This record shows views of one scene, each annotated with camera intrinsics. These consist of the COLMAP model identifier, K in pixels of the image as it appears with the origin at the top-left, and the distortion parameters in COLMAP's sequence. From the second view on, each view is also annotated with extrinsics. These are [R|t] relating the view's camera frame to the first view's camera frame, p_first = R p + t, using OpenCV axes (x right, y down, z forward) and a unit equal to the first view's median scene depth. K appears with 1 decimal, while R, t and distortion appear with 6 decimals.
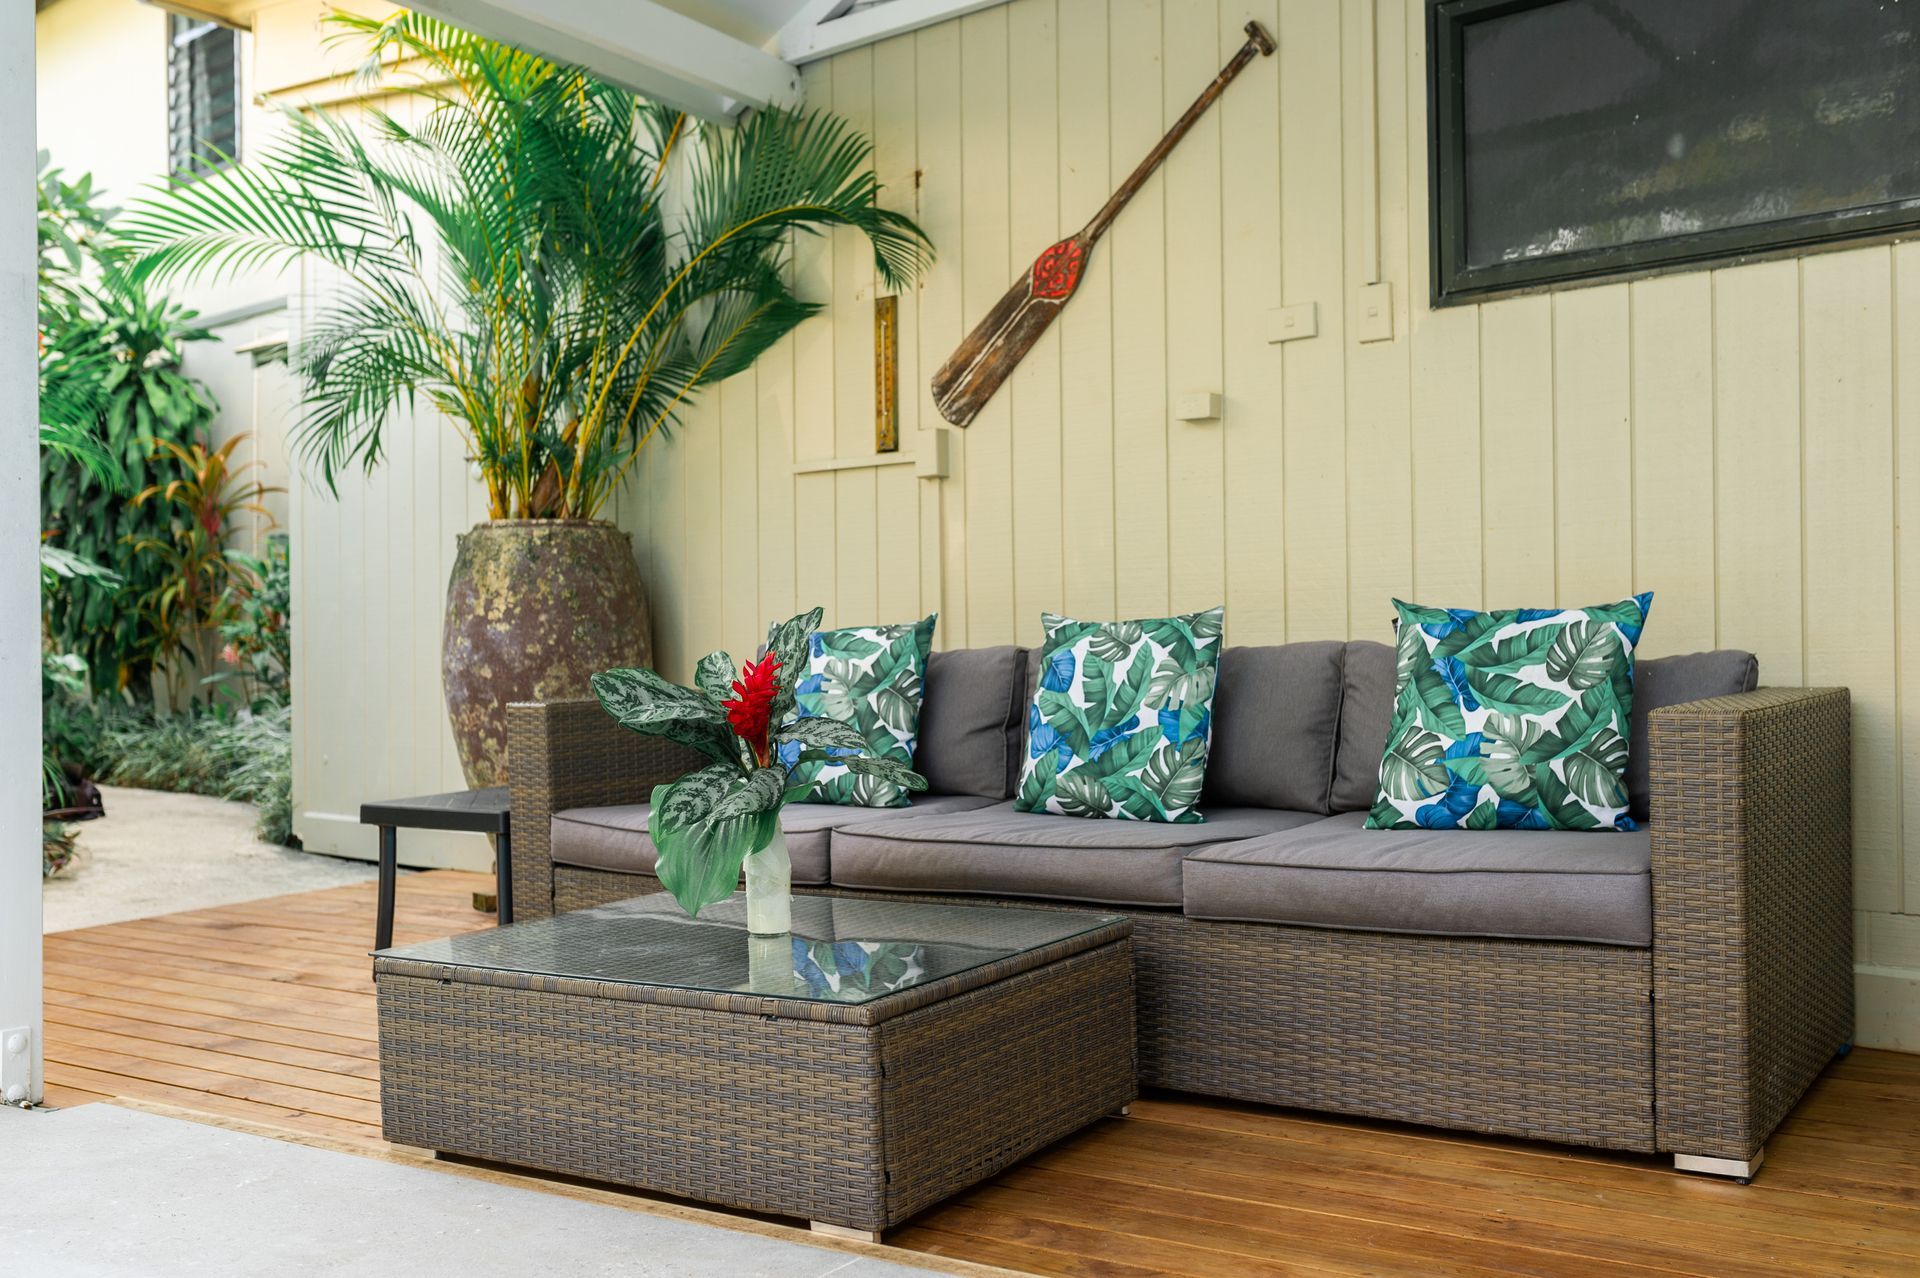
lens RADIAL K [[1812.0, 0, 960.0], [0, 1812.0, 639.0], [0, 0, 1]] dist [0.004697, -0.008043]
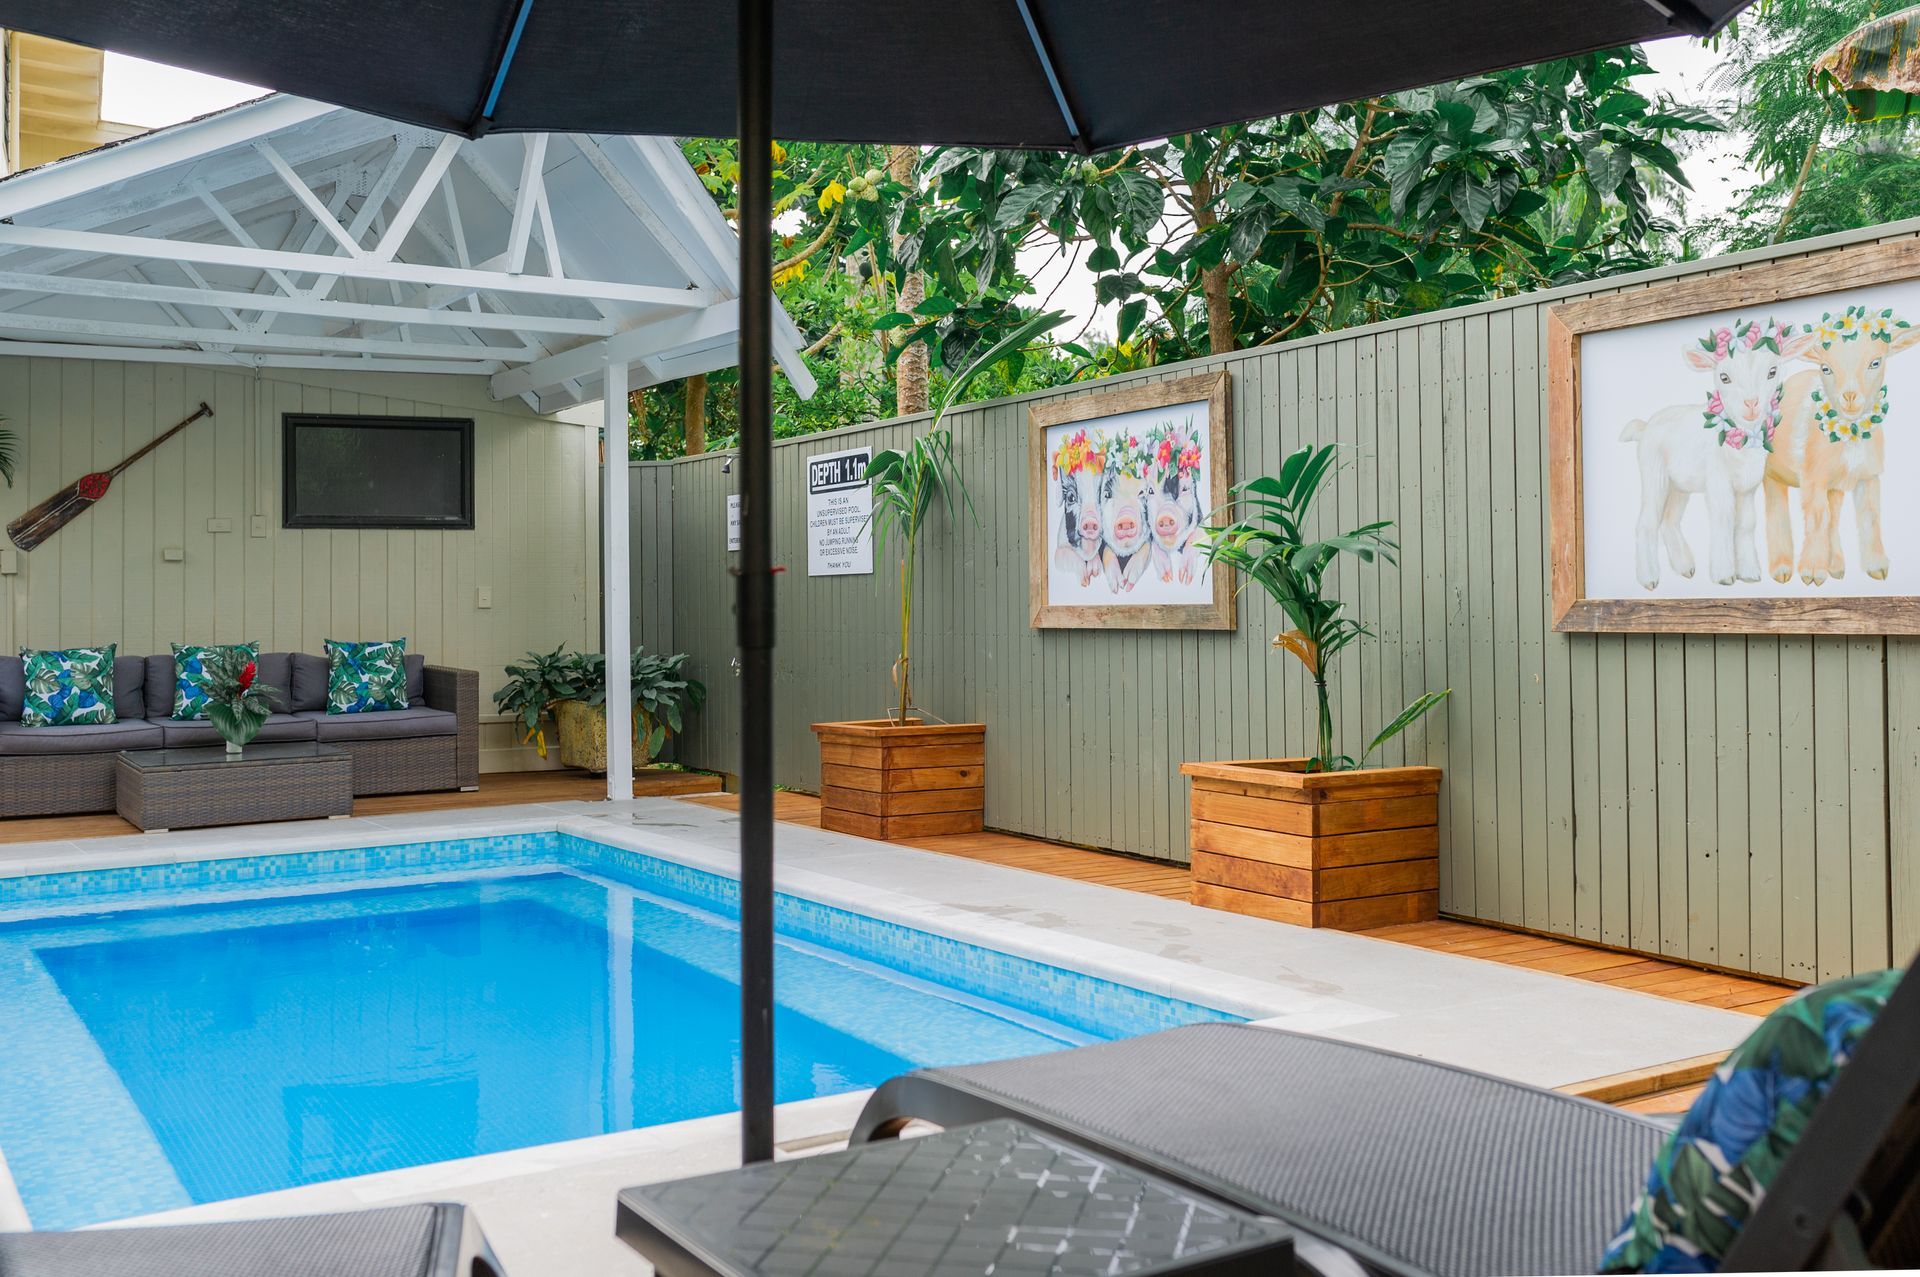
lens RADIAL K [[1861.2, 0, 959.7], [0, 1861.2, 549.6], [0, 0, 1]] dist [0.000739, 0.003382]
pose [[0.413529, 0.033488, 0.909875, -1.999221], [-0.003904, 0.999379, -0.035008, -0.061874], [-0.910482, 0.010924, 0.413404, -1.152299]]
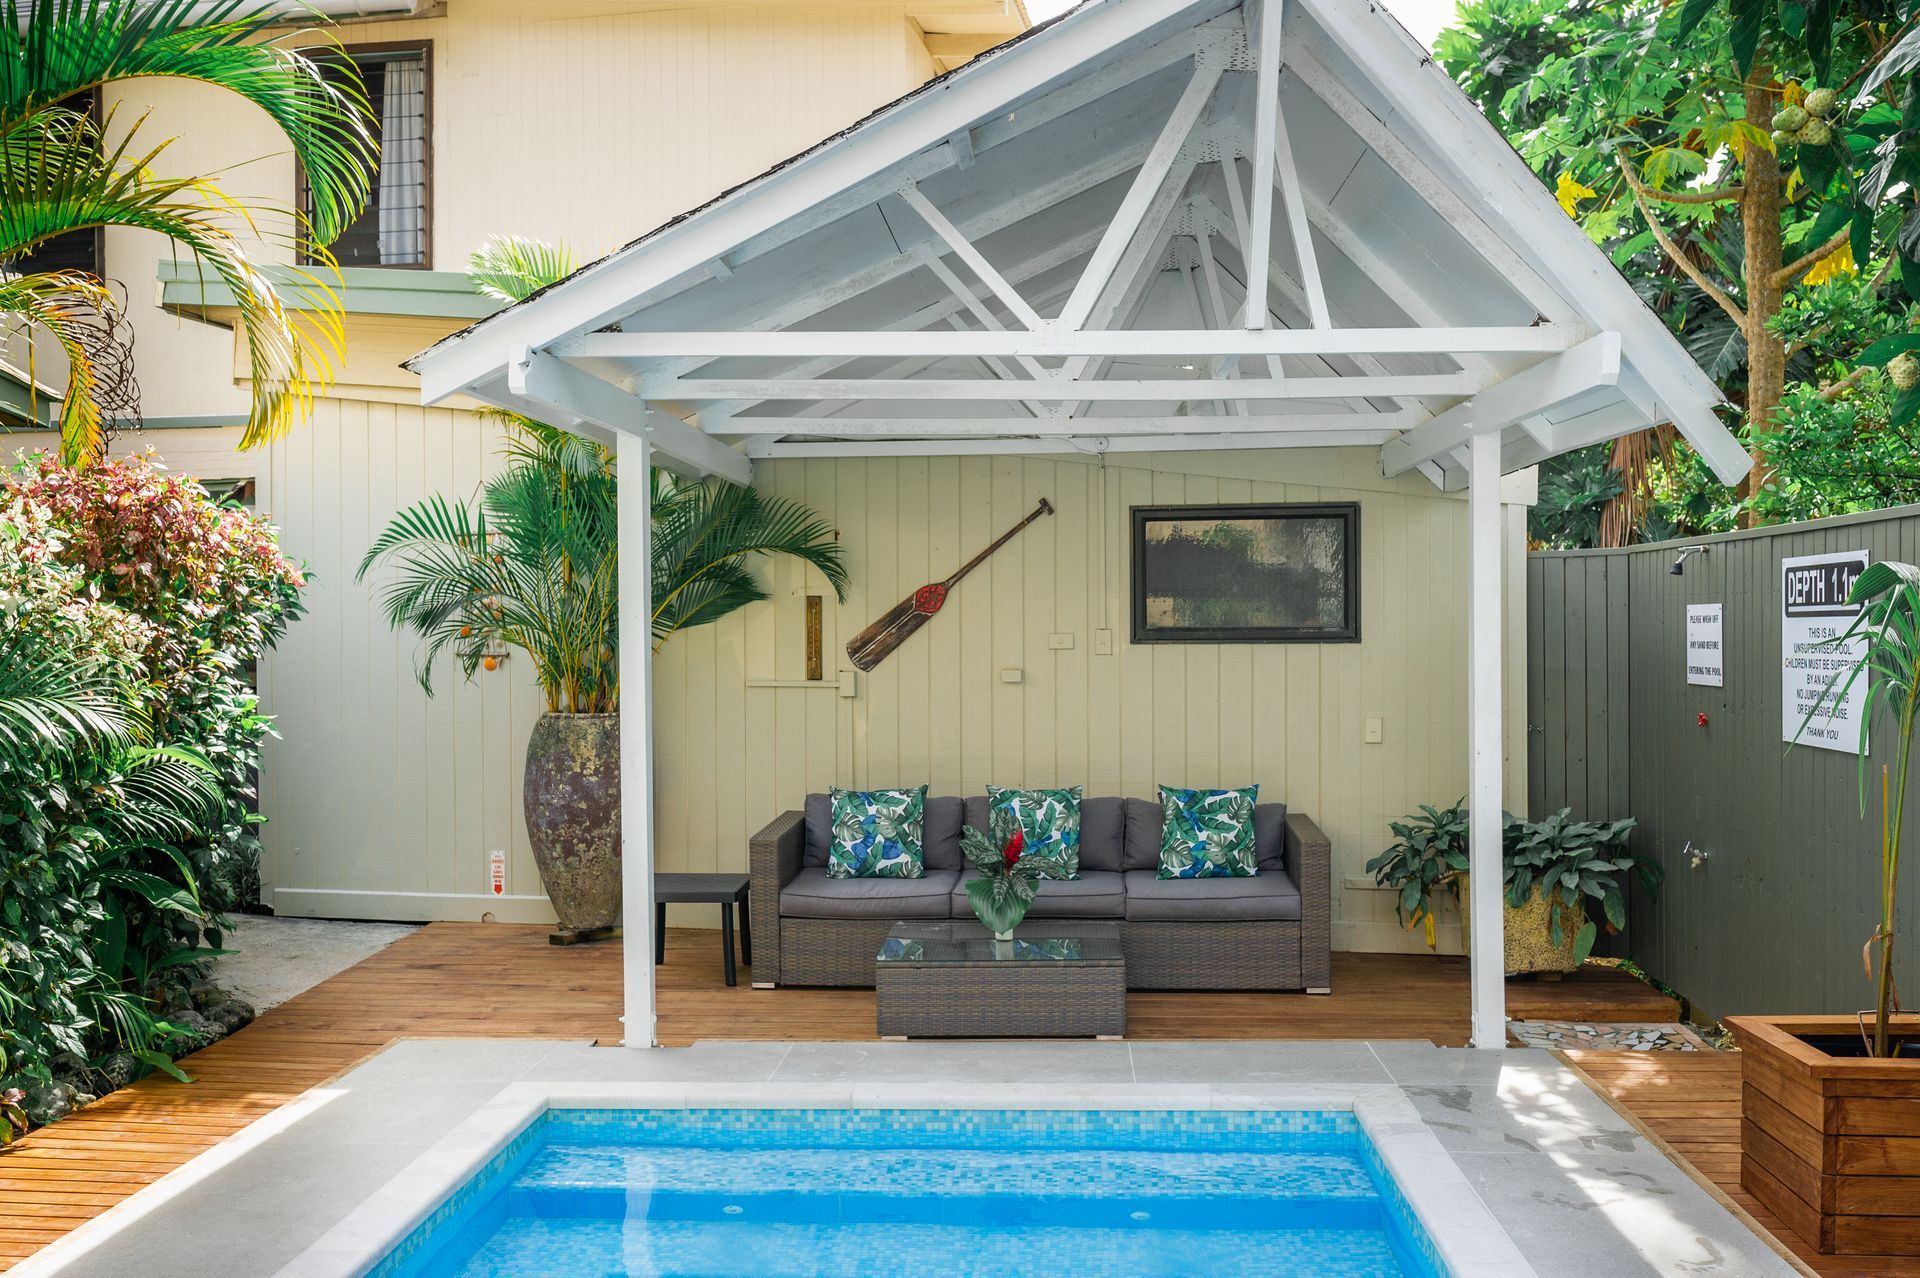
lens RADIAL K [[1812.0, 0, 960.0], [0, 1812.0, 639.0], [0, 0, 1]] dist [0.004697, -0.008043]
pose [[0.866283, 0.003535, 0.499542, -1.146290], [-0.010540, 0.999882, 0.011202, -0.228995], [-0.499443, -0.014969, 0.866217, -0.928514]]
